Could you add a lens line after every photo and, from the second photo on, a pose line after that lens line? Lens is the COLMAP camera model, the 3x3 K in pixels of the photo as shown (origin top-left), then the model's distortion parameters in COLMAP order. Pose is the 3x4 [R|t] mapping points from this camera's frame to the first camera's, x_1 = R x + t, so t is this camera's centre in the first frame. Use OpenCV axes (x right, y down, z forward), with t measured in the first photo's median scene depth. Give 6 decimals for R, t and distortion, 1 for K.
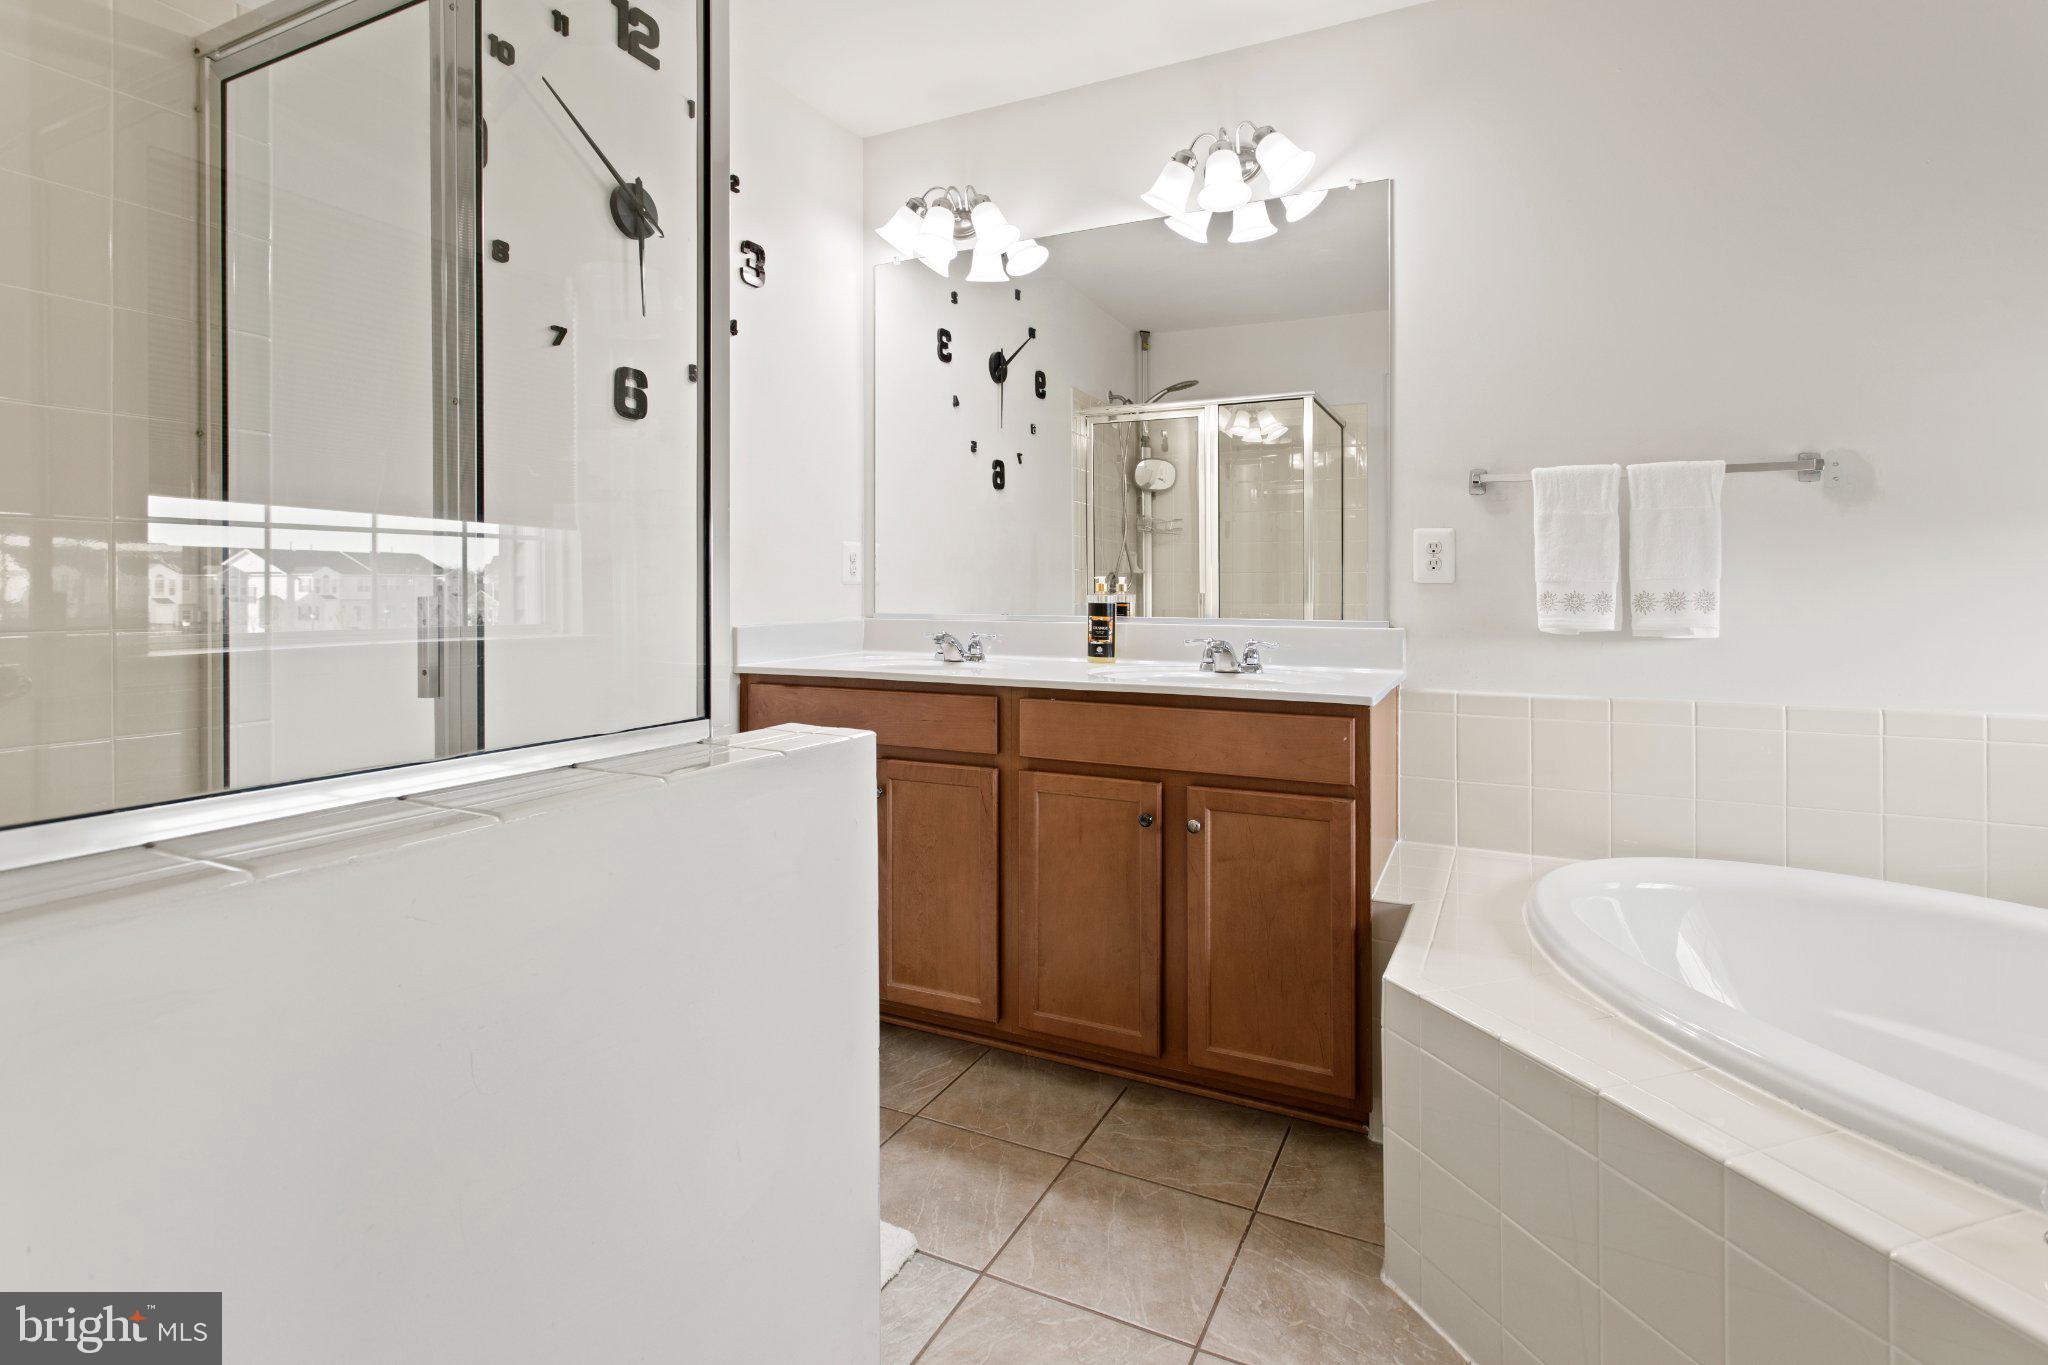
lens RADIAL K [[972.9, 0, 1040.7], [0, 972.9, 583.2], [0, 0, 1]] dist [0.000725, 0.002956]
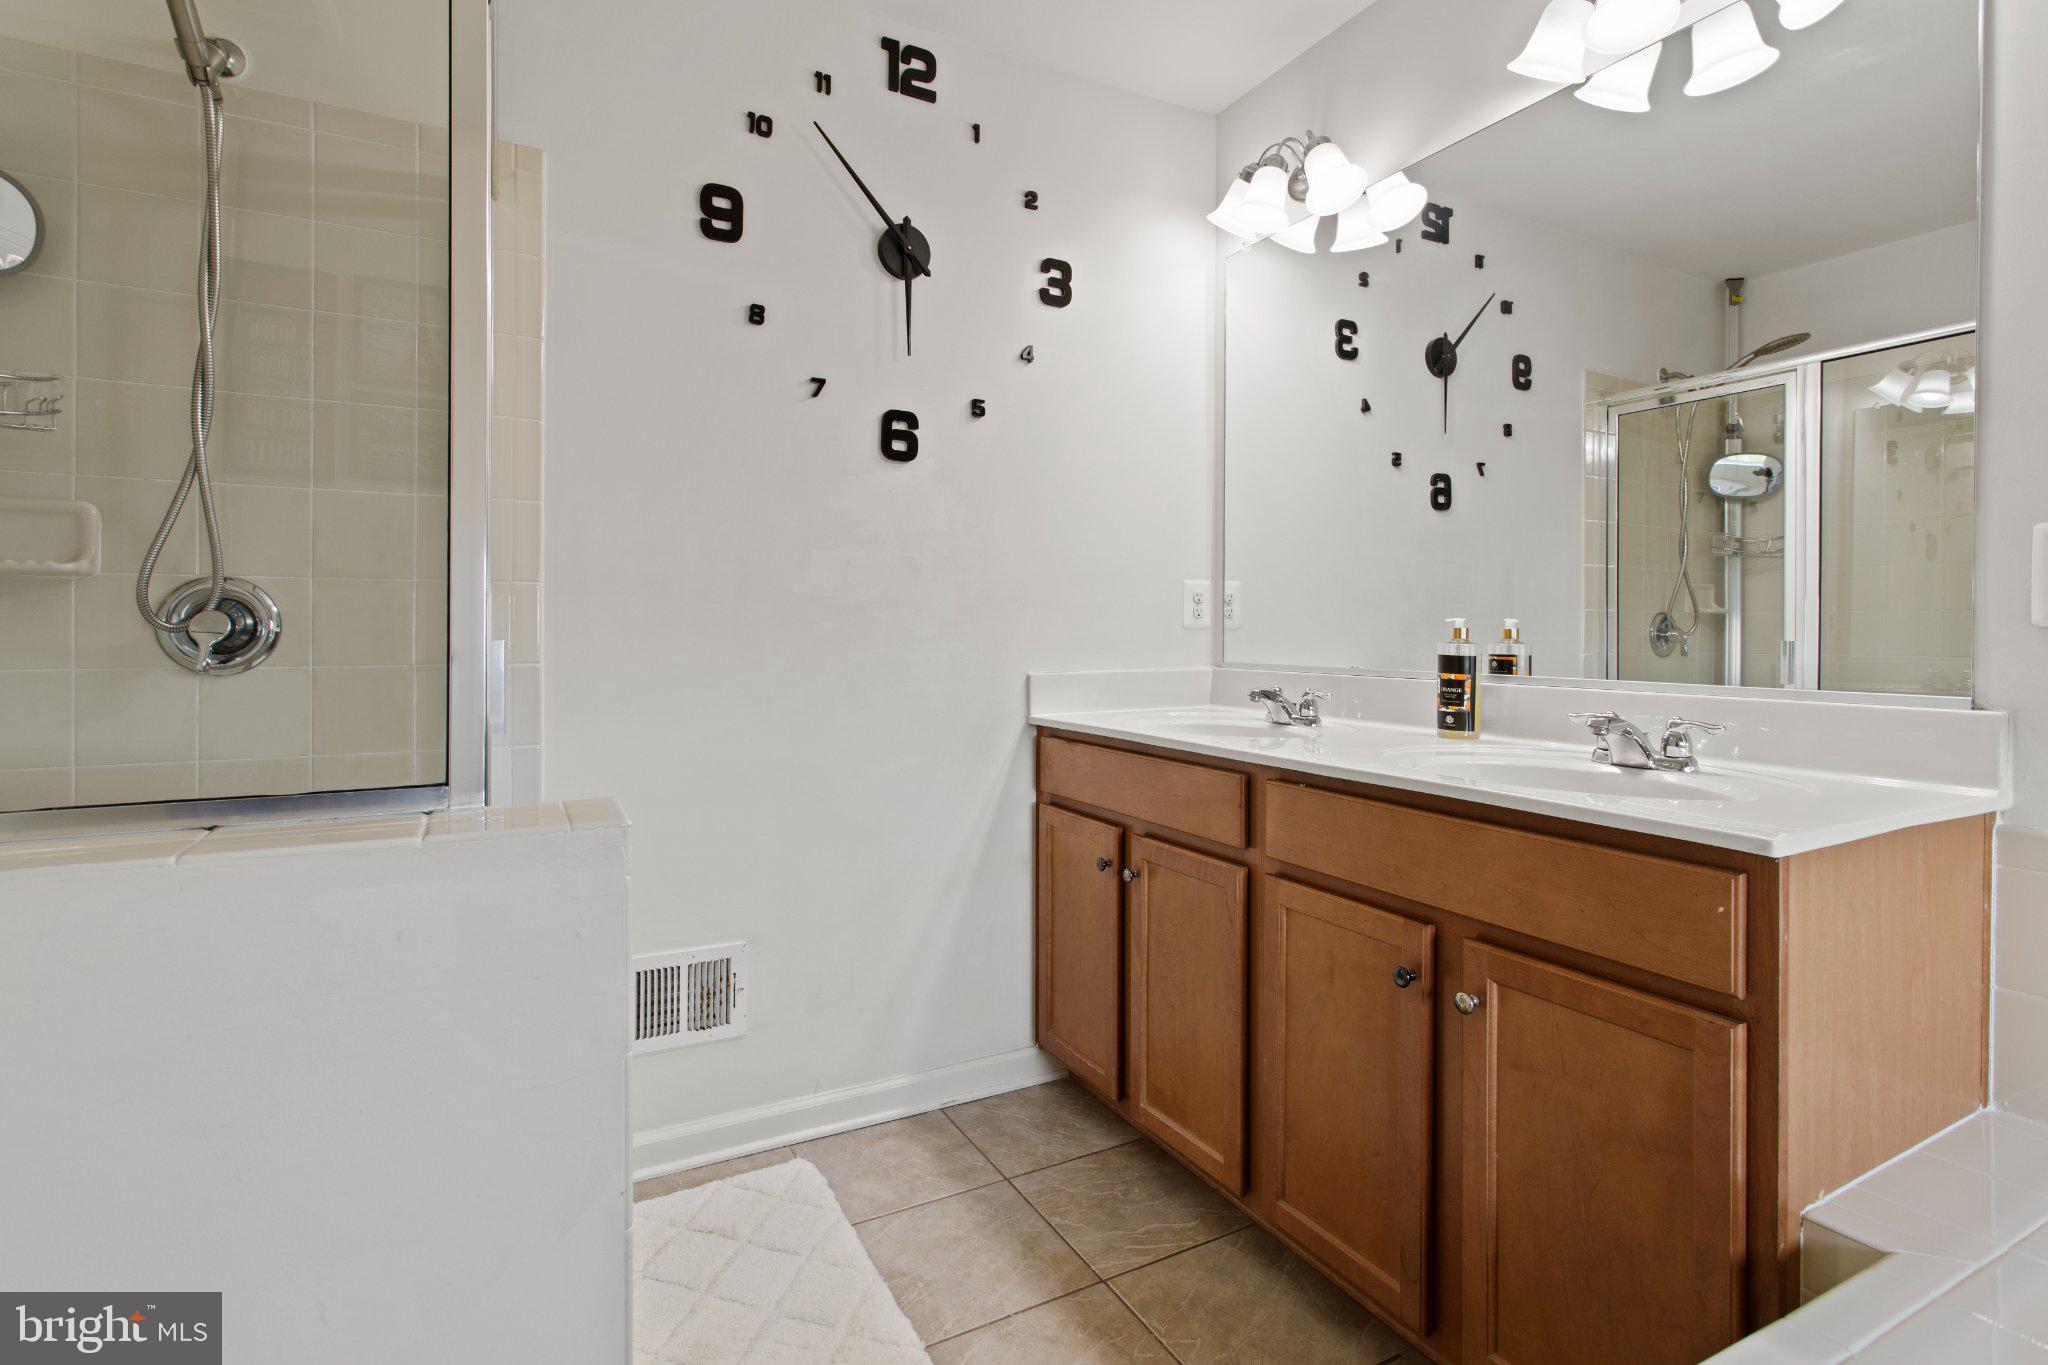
lens RADIAL K [[972.9, 0, 1048.8], [0, 972.9, 630.8], [0, 0, 1]] dist [0.000725, 0.002956]
pose [[0.810393, 0.001472, -0.585885, 0.279615], [-0.000089, 0.999997, 0.002390, 0.001003], [0.585887, -0.001885, 0.810390, 0.282204]]
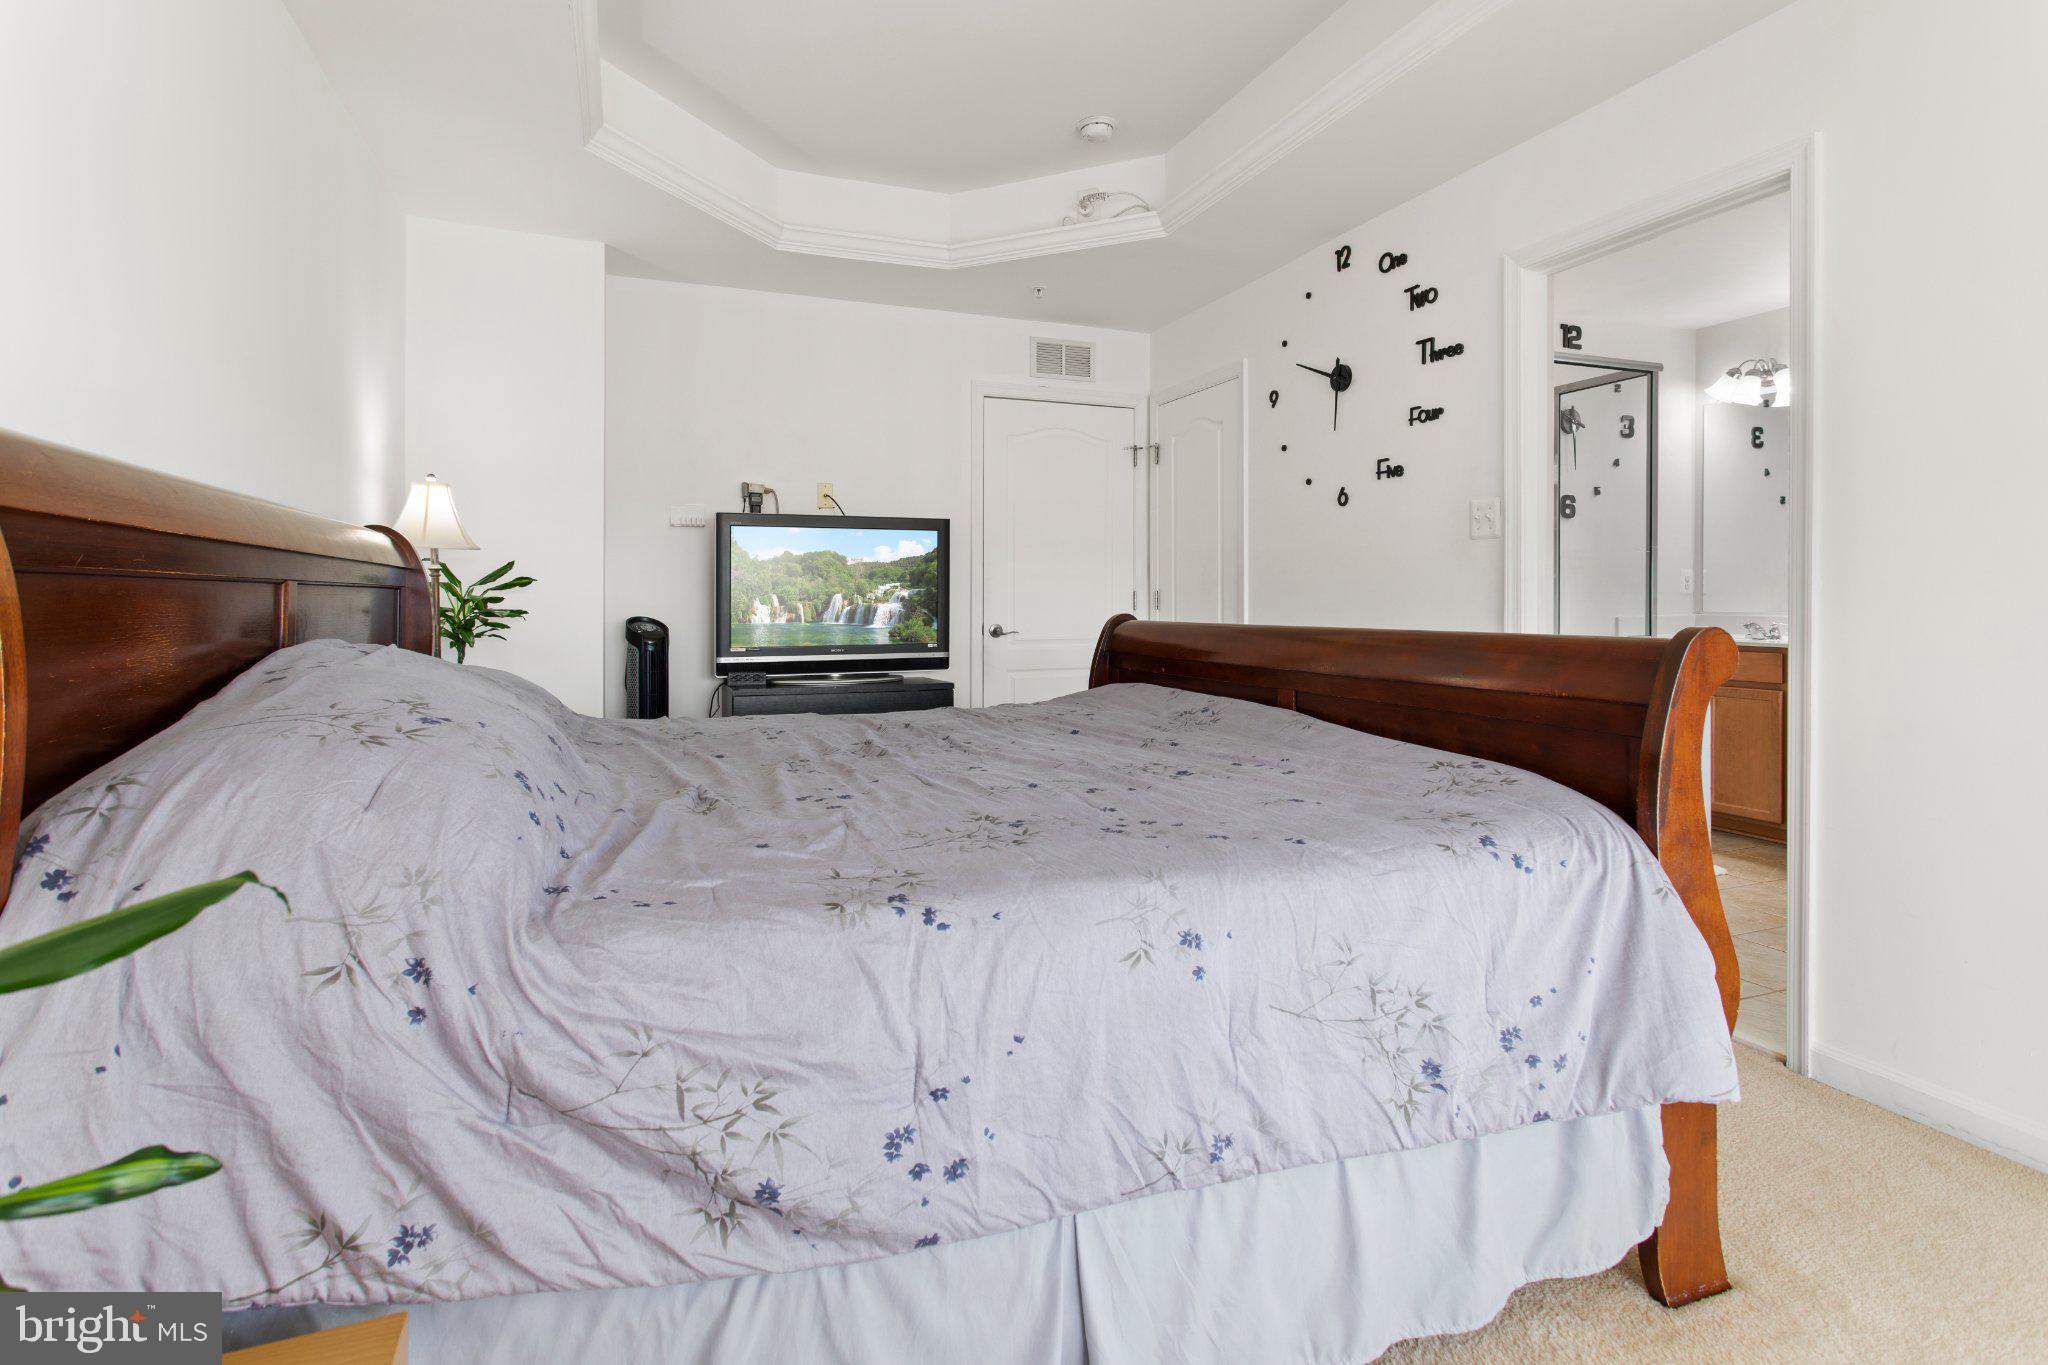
lens RADIAL K [[972.9, 0, 1018.3], [0, 972.9, 600.0], [0, 0, 1]] dist [0.000725, 0.002956]
pose [[0.717667, 0.006022, -0.696360, 0.207539], [-0.000080, 0.999963, 0.008565, -0.005267], [0.696386, -0.006091, 0.717642, -1.392924]]
